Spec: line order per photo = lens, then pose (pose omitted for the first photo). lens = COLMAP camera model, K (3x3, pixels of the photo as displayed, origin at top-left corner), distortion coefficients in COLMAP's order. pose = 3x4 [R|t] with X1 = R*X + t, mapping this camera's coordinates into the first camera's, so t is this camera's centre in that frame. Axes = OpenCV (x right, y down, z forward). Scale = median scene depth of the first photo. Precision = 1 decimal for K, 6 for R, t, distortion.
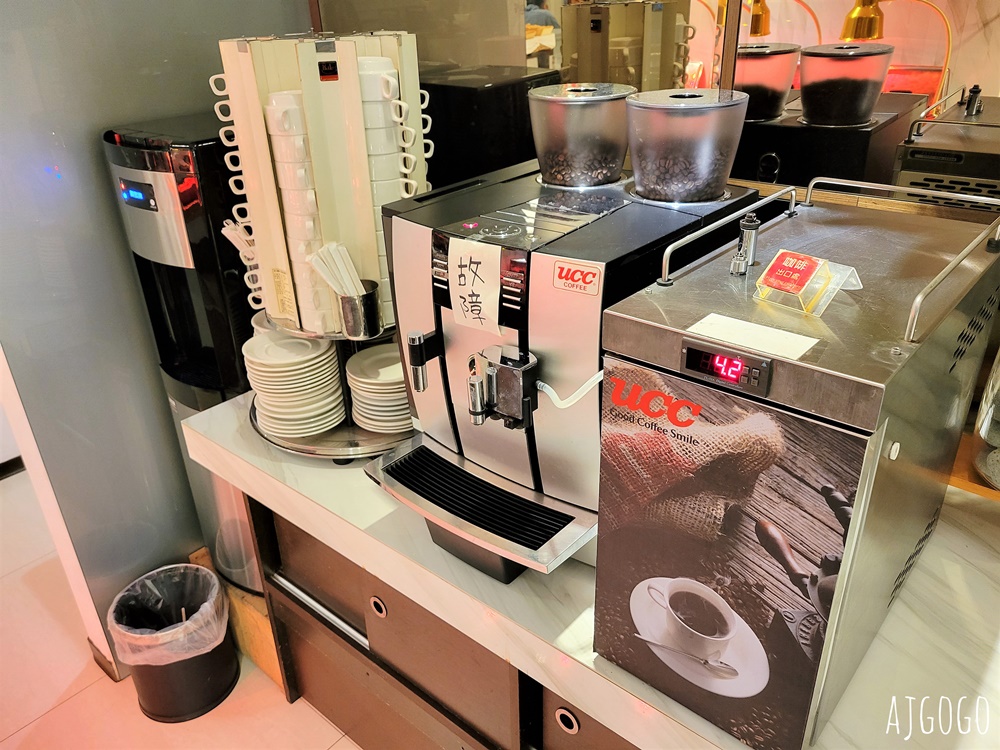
lens RADIAL K [[752.6, 0, 503.7], [0, 752.6, 371.3], [0, 0, 1]] dist [0.047789, -0.016678]
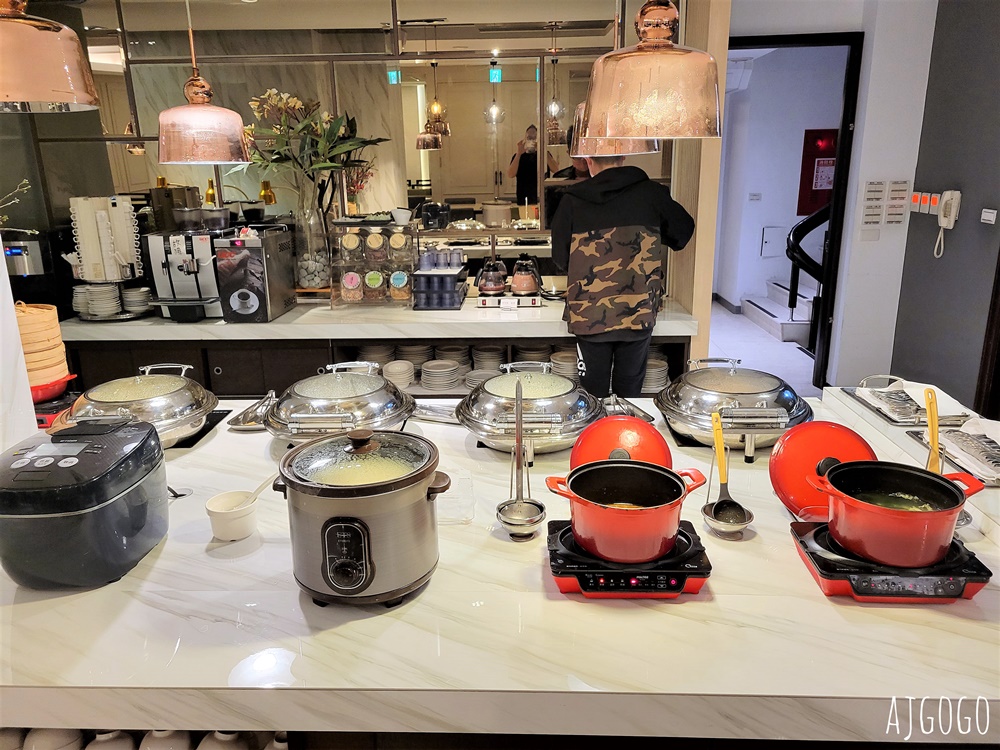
lens RADIAL K [[752.6, 0, 500.5], [0, 752.6, 370.7], [0, 0, 1]] dist [0.047789, -0.016678]
pose [[0.794341, -0.148761, 0.588976, -1.225052], [0.270998, 0.954507, -0.124406, 1.594231], [-0.543675, 0.258432, 0.798517, -3.291393]]
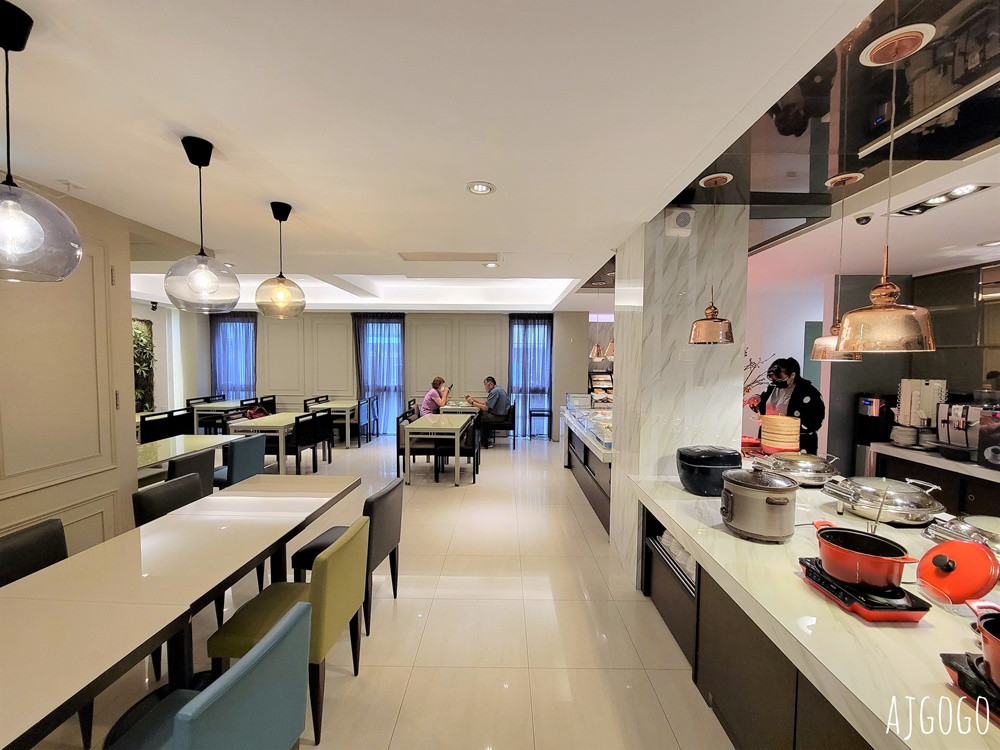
lens RADIAL K [[409.7, 0, 501.0], [0, 409.7, 375.6], [0, 0, 1]] dist [0.000382, -0.002505]
pose [[0.635595, 0.068251, -0.769000, 0.158541], [-0.374028, 0.898601, -0.229388, 1.982623], [0.675368, 0.433425, 0.596675, -4.166664]]
